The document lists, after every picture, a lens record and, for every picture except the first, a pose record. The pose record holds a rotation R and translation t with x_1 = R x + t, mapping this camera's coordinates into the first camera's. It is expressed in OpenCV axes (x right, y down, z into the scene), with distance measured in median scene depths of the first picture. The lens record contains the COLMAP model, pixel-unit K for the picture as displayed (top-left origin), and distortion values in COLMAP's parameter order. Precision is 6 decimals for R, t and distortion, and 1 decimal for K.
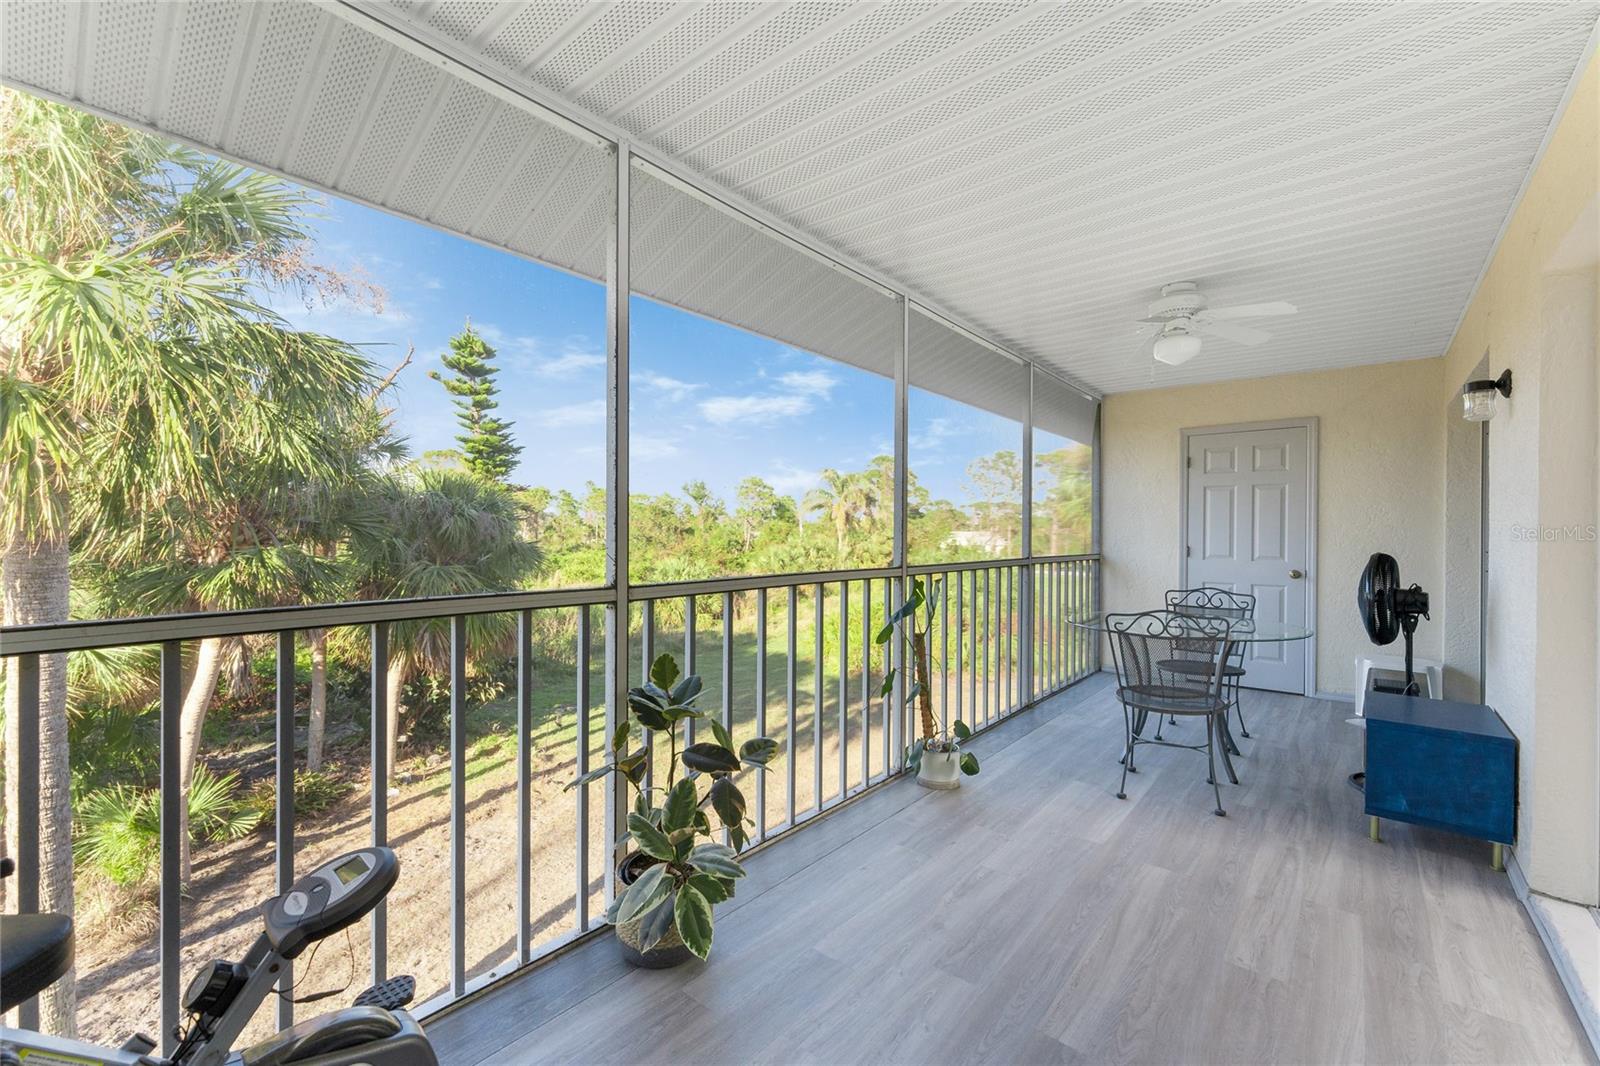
lens RADIAL K [[651.0, 0, 797.7], [0, 651.0, 533.2], [0, 0, 1]] dist [-0.000483, 0.000100]
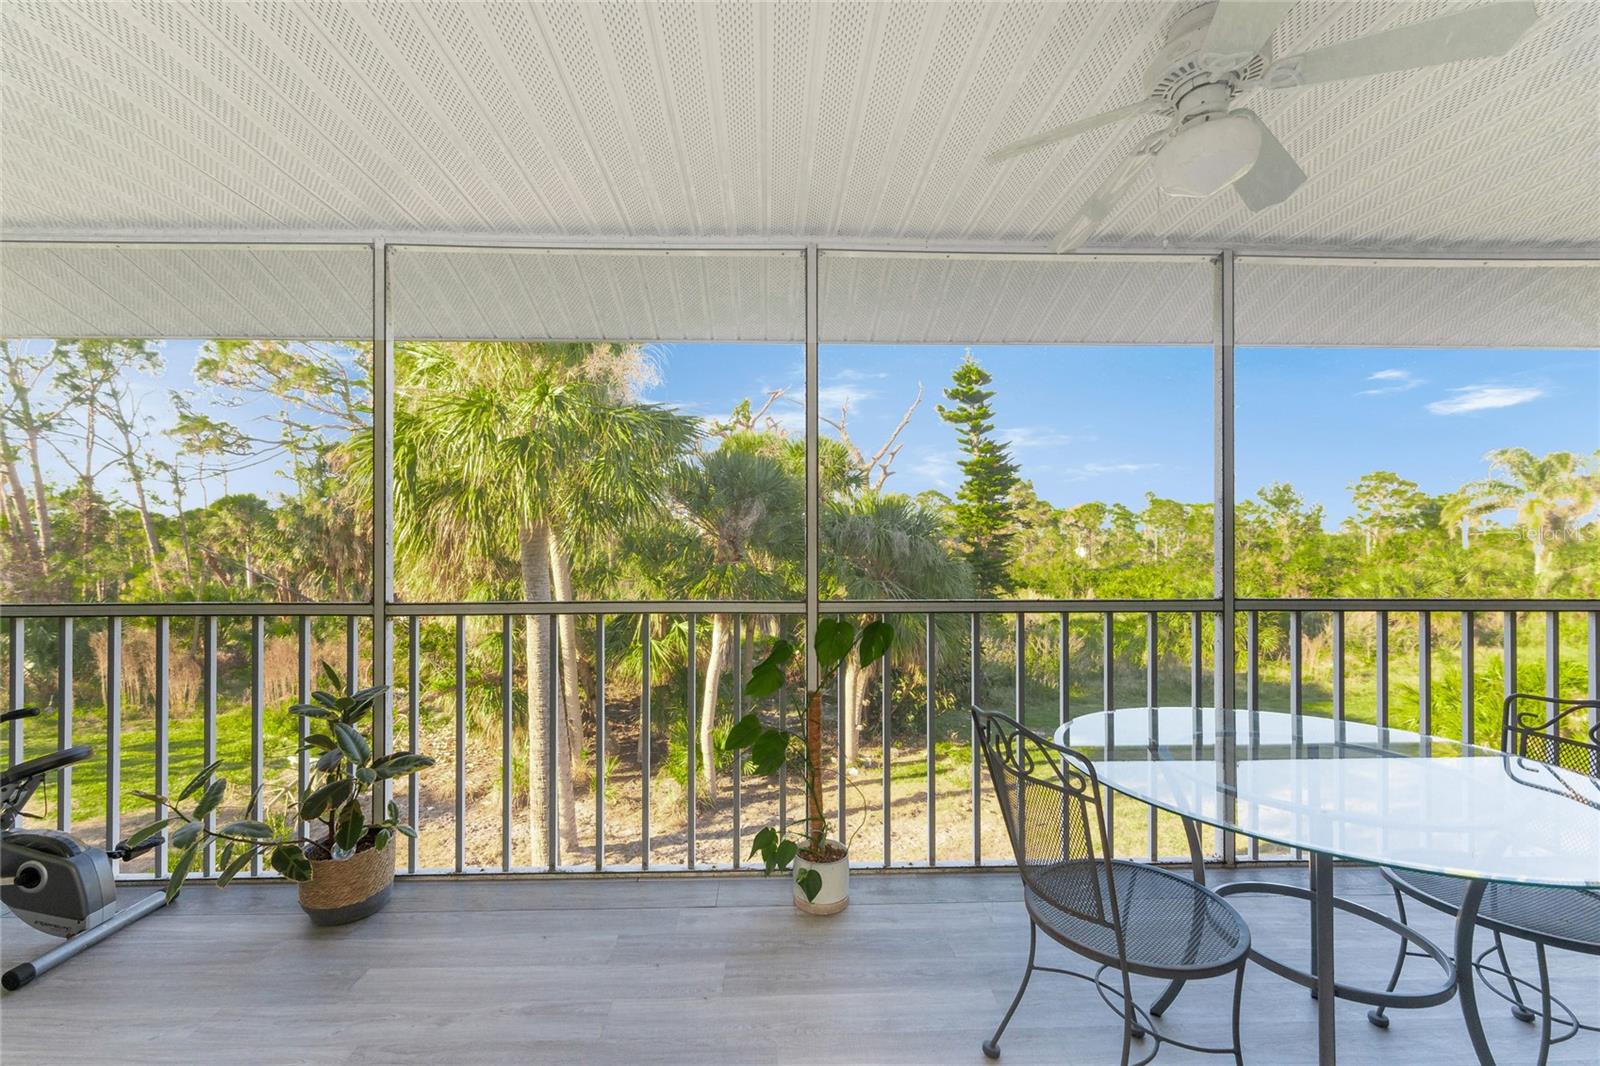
lens RADIAL K [[655.2, 0, 791.1], [0, 655.2, 539.1], [0, 0, 1]] dist [-0.002305, -0.000206]
pose [[0.668449, -0.014432, -0.743618, 0.187938], [0.002907, 0.999855, -0.016793, -0.001828], [0.743752, 0.009063, 0.668394, 0.122700]]
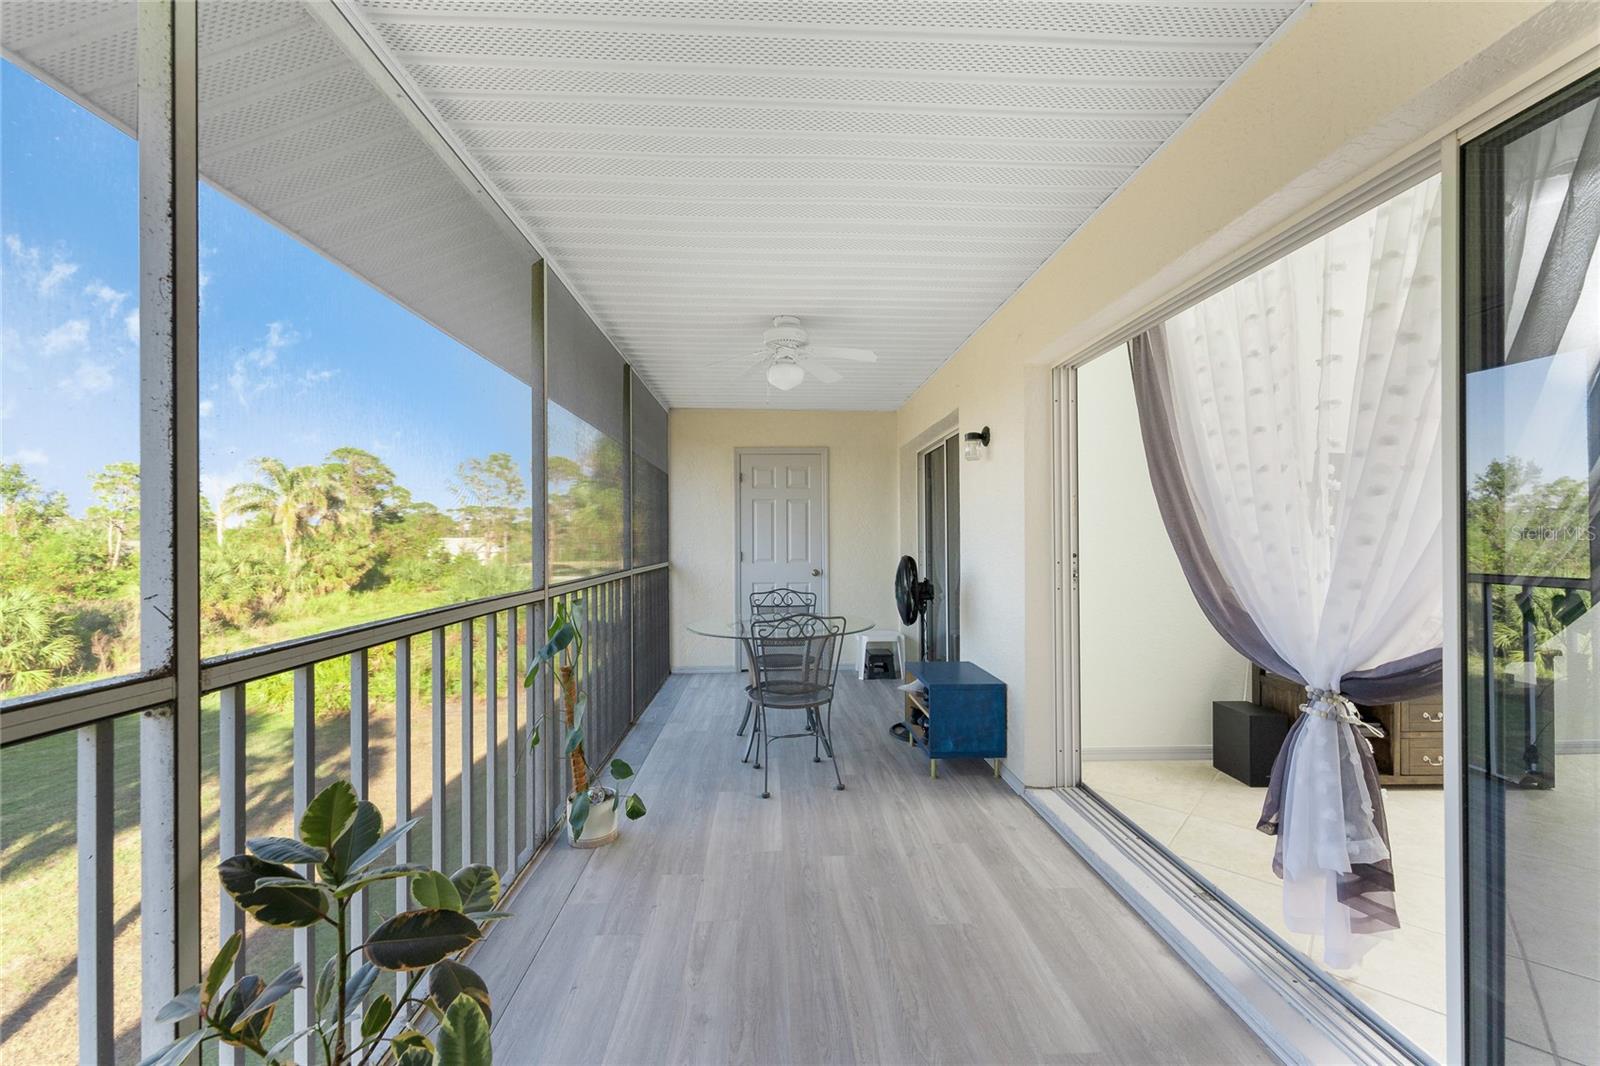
lens RADIAL K [[650.0, 0, 789.7], [0, 650.0, 534.8], [0, 0, 1]] dist [0.002361, 0.000051]
pose [[0.742312, -0.005564, 0.670031, -0.041433], [0.009453, 0.999953, -0.002169, -0.002787], [-0.669987, 0.007944, 0.742330, 0.047828]]
